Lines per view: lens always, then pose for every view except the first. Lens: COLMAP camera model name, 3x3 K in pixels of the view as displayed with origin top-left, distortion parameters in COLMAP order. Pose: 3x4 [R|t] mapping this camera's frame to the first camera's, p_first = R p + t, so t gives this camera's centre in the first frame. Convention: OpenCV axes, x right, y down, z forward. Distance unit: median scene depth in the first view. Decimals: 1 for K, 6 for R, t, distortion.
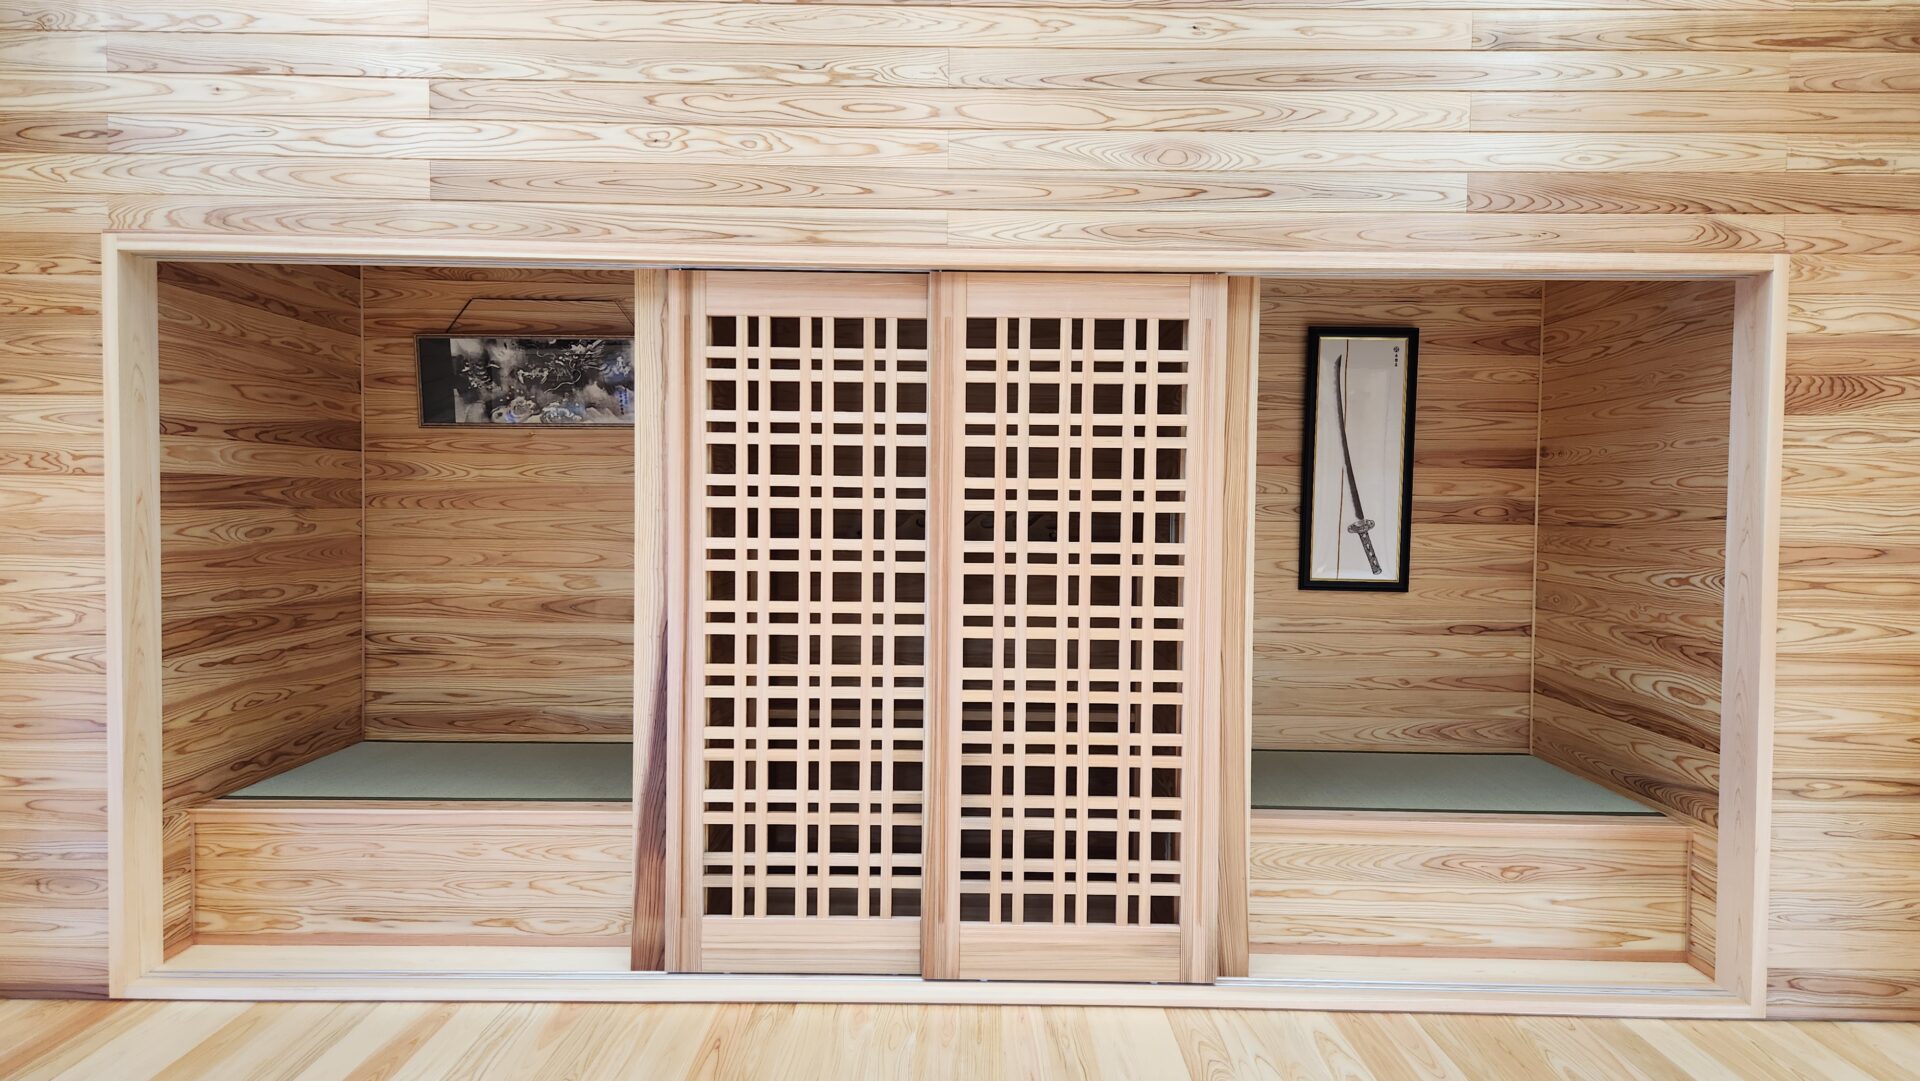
lens RADIAL K [[1274.5, 0, 963.0], [0, 1274.5, 541.9], [0, 0, 1]] dist [0.065651, -0.043174]
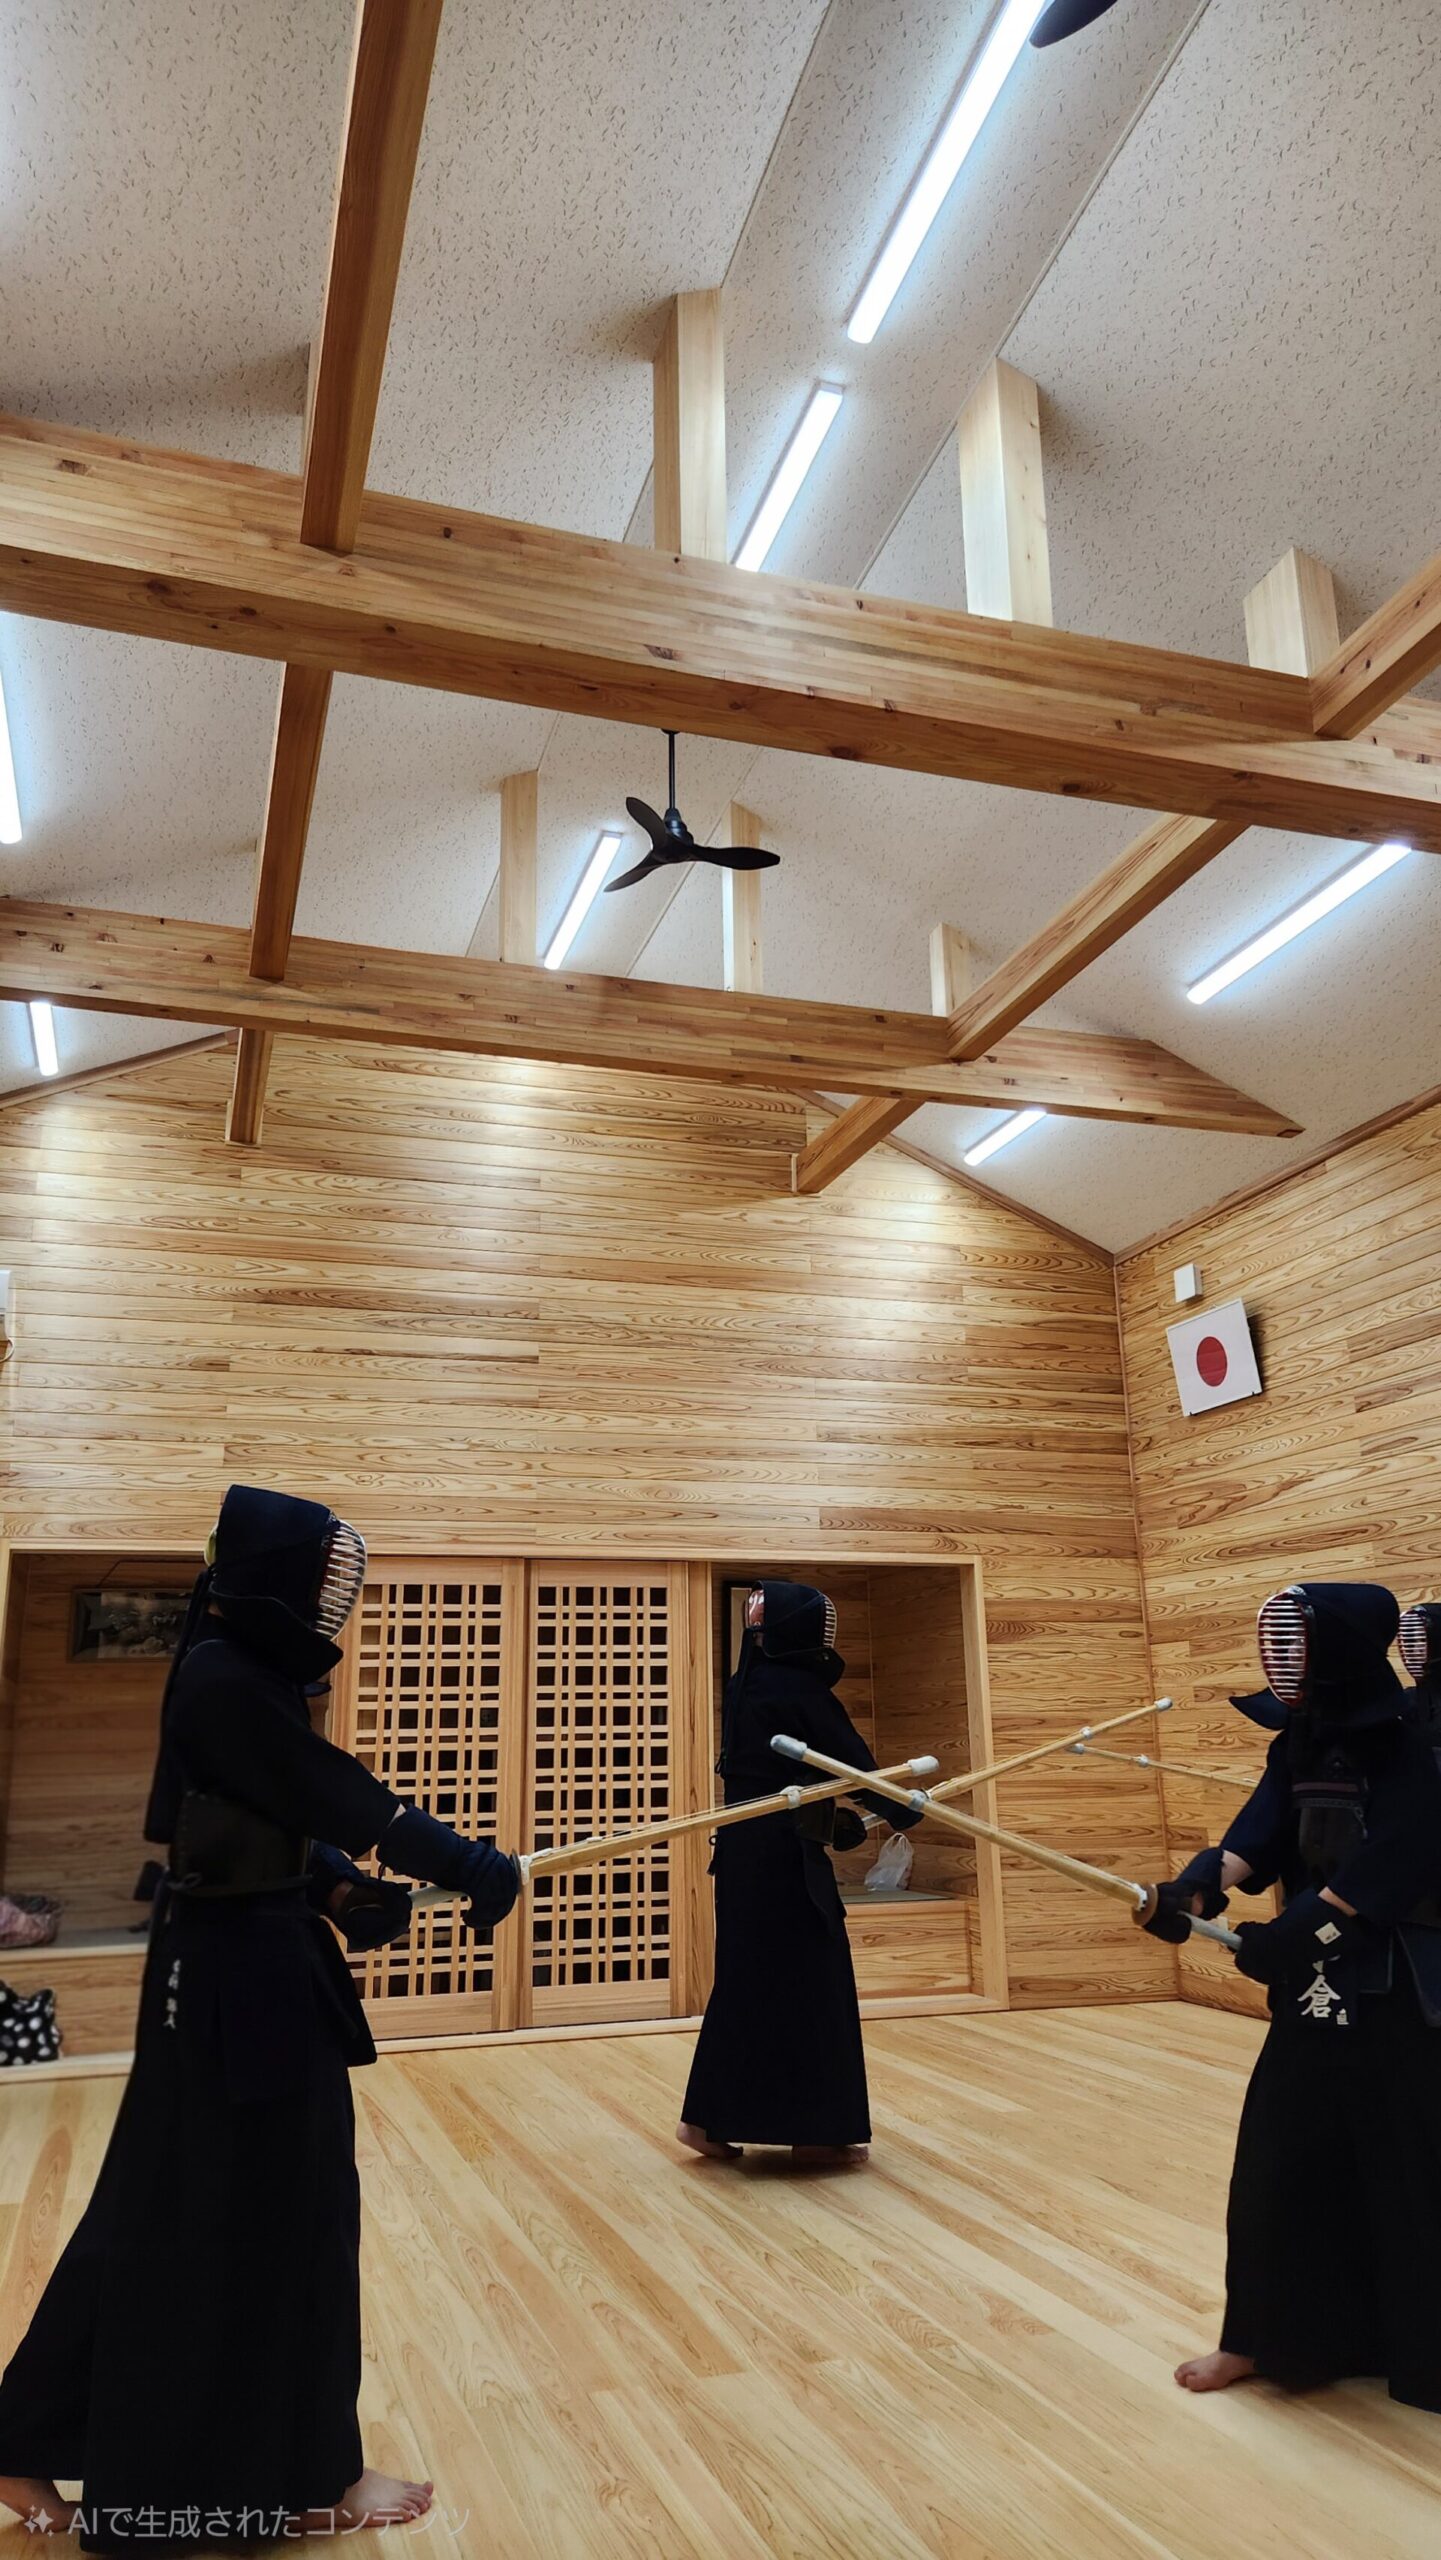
lens RADIAL K [[1699.3, 0, 725.3], [0, 1699.3, 1263.8], [0, 0, 1]] dist [0.065651, -0.043174]
pose [[0.950126, 0.058213, 0.306385, -0.473212], [0.038367, 0.953144, -0.300075, 0.097093], [-0.309497, 0.296864, 0.903373, -1.185211]]
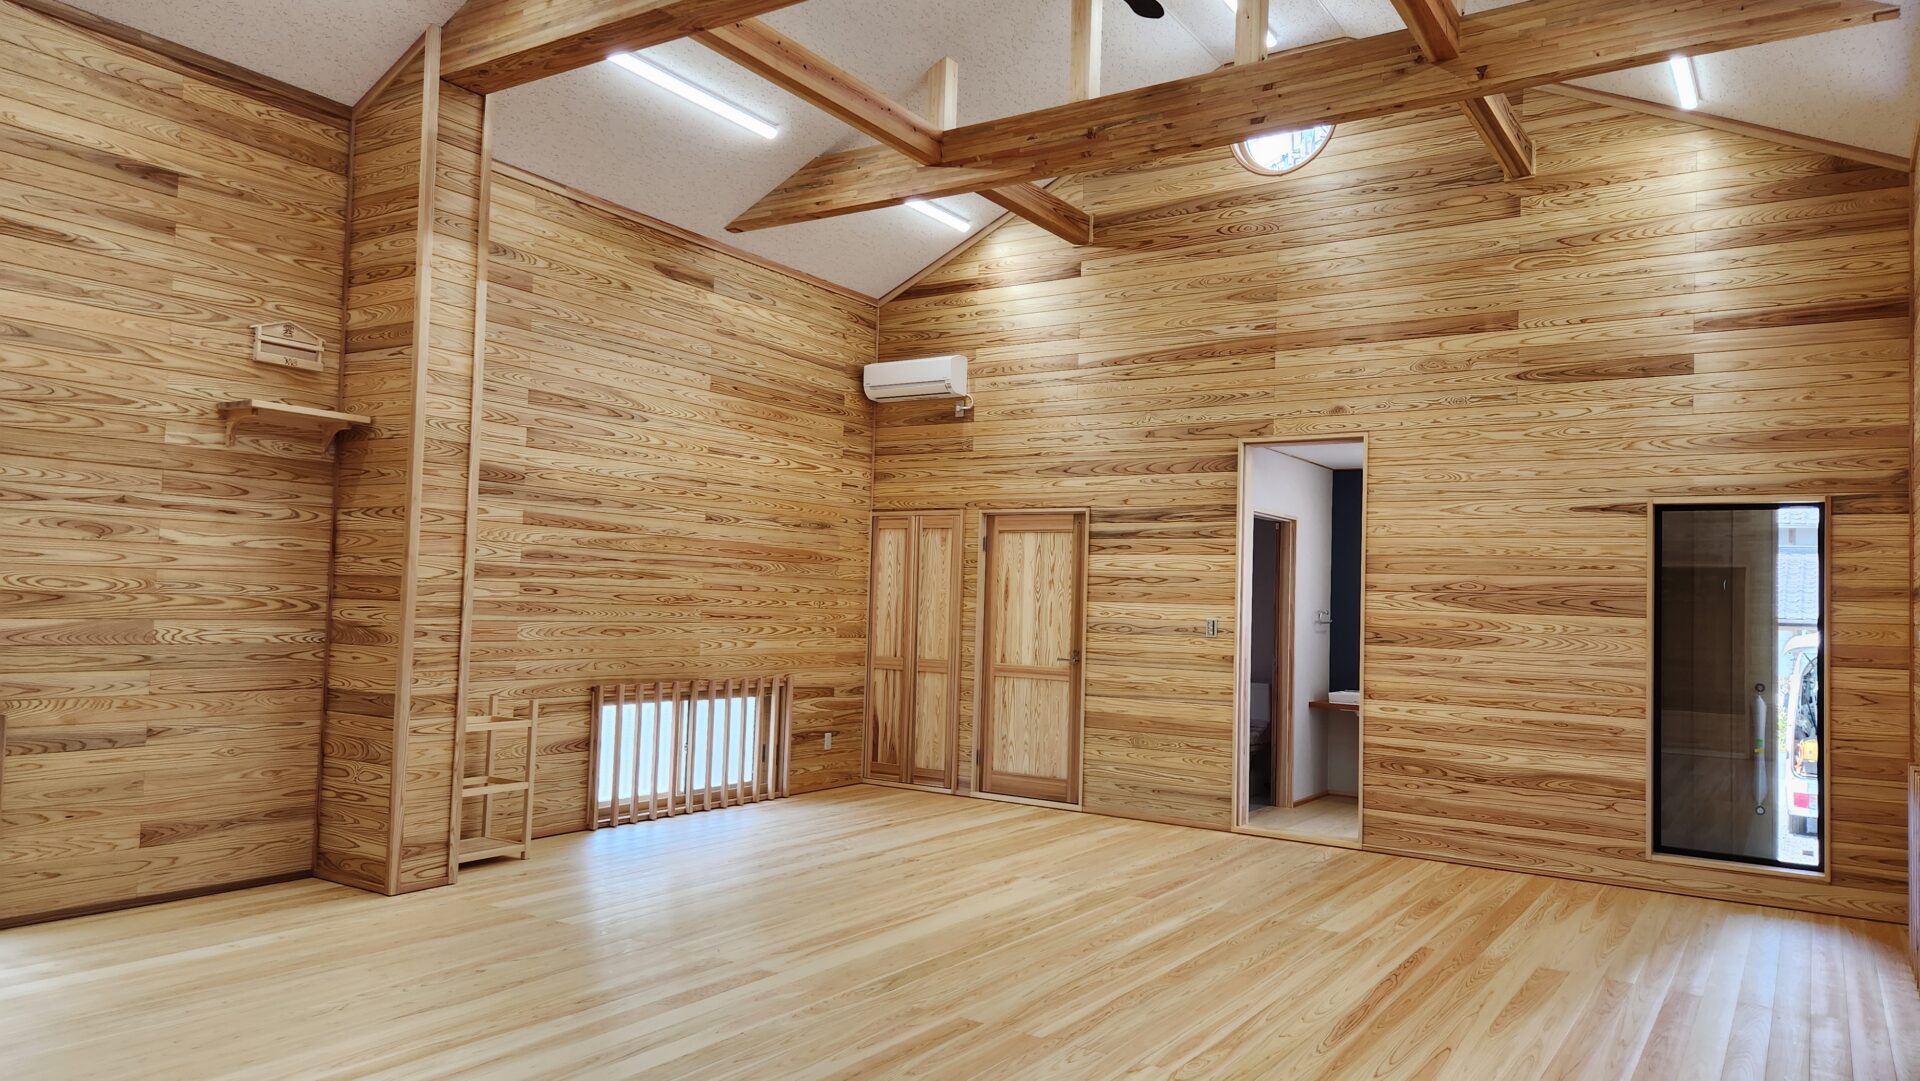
lens RADIAL K [[1274.5, 0, 968.6], [0, 1274.5, 542.5], [0, 0, 1]] dist [0.065651, -0.043174]
pose [[-0.840893, -0.016217, 0.540959, -0.789182], [-0.027635, 0.999534, -0.012993, -0.038547], [-0.540496, -0.025875, -0.840949, 0.881819]]
